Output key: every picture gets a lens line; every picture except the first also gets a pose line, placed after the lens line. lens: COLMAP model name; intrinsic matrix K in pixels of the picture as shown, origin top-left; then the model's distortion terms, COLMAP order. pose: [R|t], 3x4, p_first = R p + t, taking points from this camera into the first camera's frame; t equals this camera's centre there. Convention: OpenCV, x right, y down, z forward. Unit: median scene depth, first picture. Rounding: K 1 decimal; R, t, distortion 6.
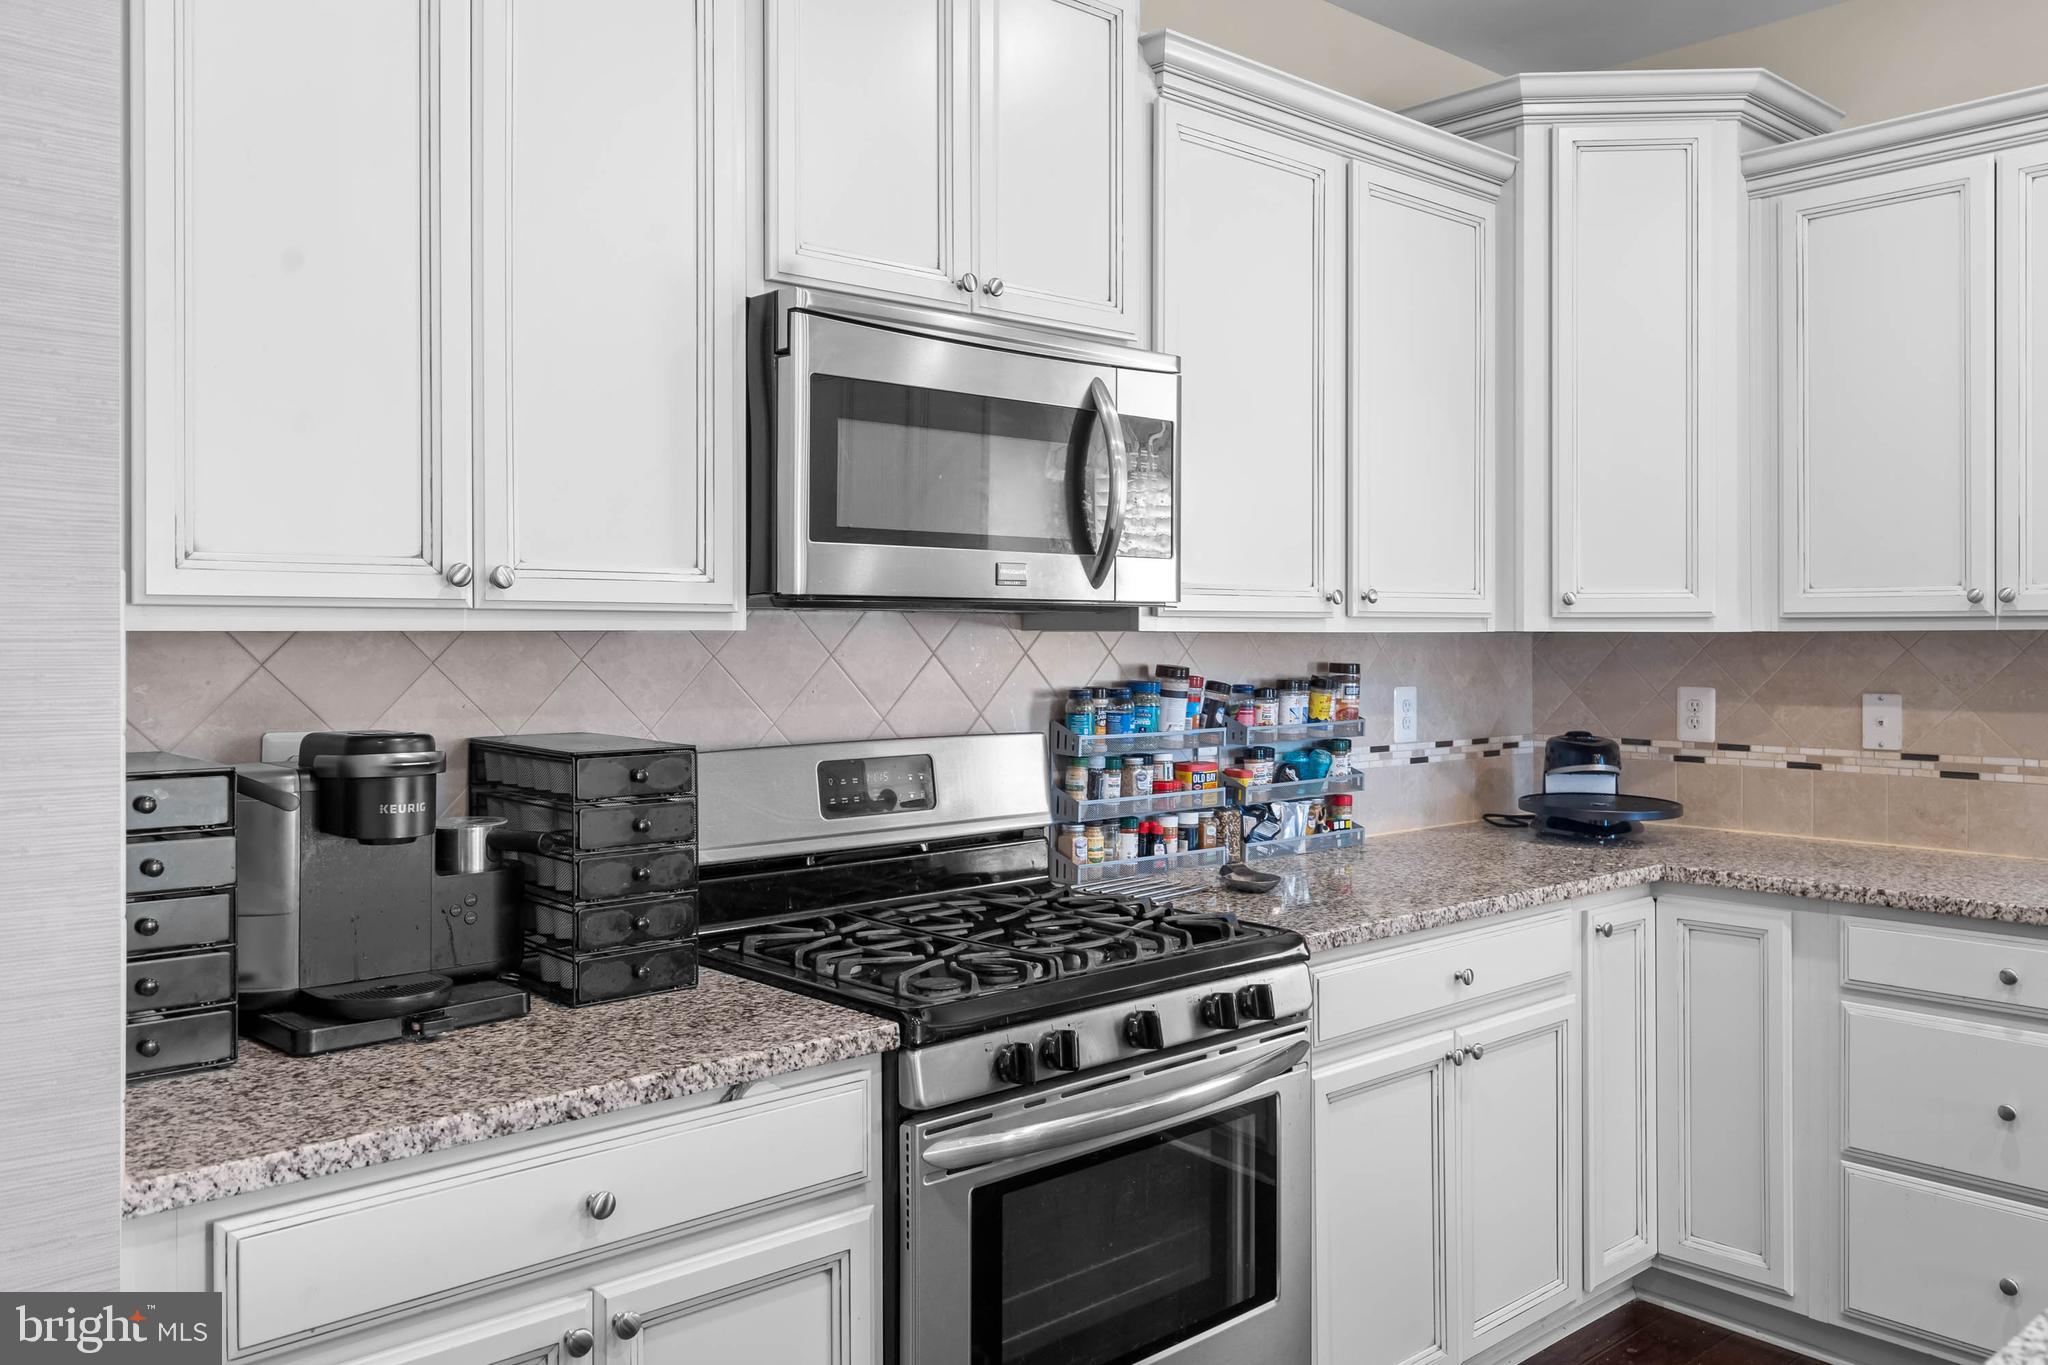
lens RADIAL K [[1607.1, 0, 1036.8], [0, 1607.1, 625.3], [0, 0, 1]] dist [0.011428, 0.004894]
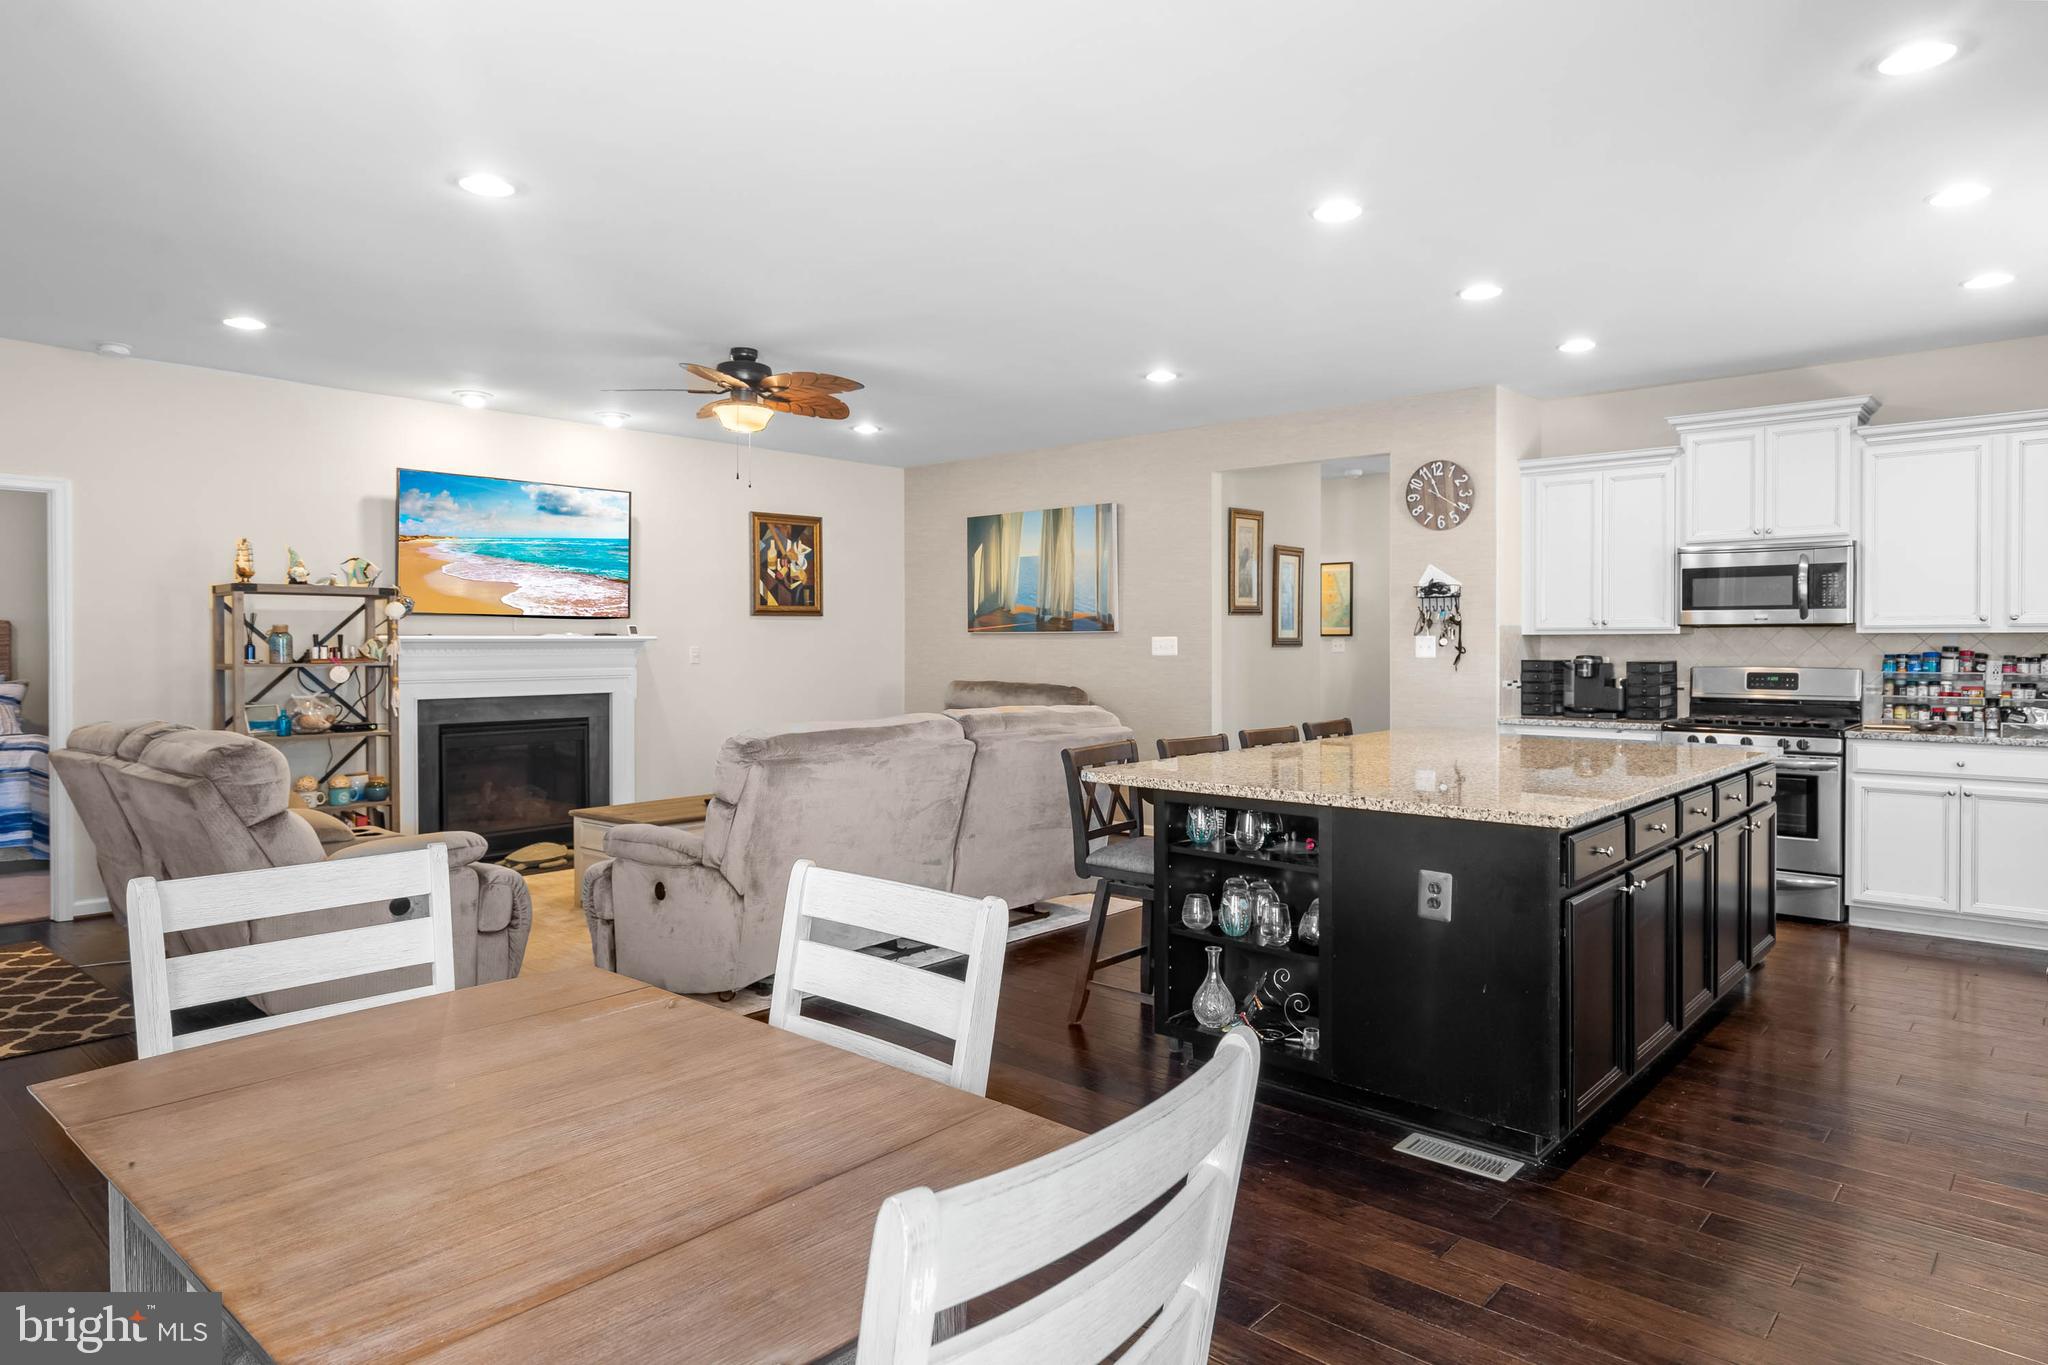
lens RADIAL K [[1212.4, 0, 1014.5], [0, 1212.4, 656.3], [0, 0, 1]] dist [-0.003701, 0.007830]
pose [[0.090797, 0.011176, -0.995807, 1.941174], [0.004905, 0.999920, 0.011669, 0.011825], [0.995857, -0.005944, 0.090735, -0.660519]]
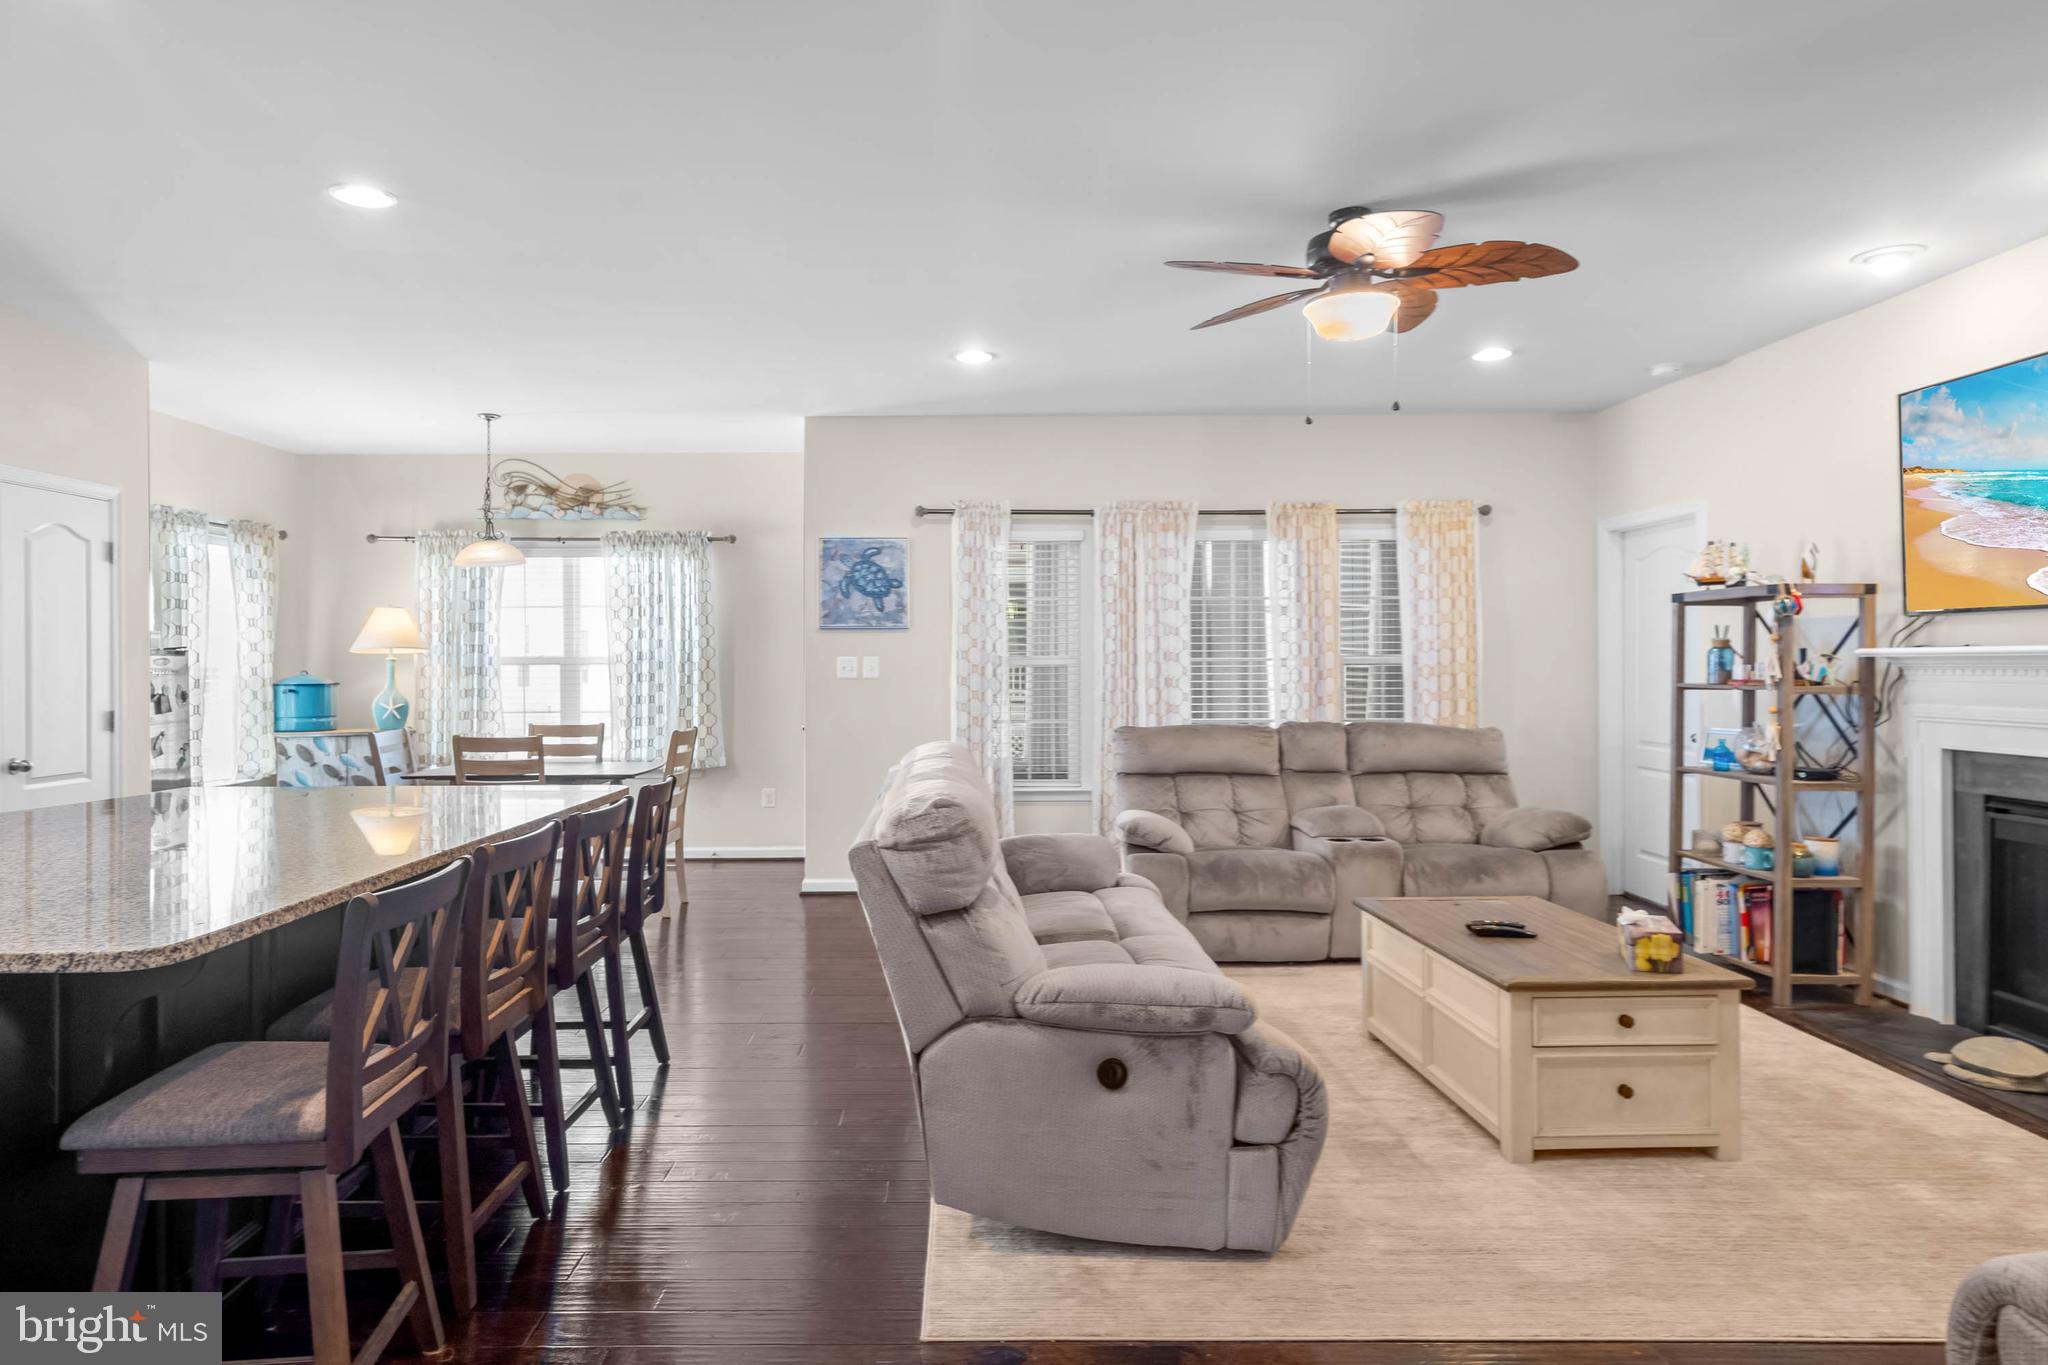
lens RADIAL K [[1212.4, 0, 977.3], [0, 1212.4, 681.4], [0, 0, 1]] dist [-0.003701, 0.007830]
pose [[-0.742658, -0.007238, 0.669631, -0.705165], [0.000904, 0.999930, 0.011811, 0.016237], [-0.669670, 0.009377, -0.742600, 0.335519]]
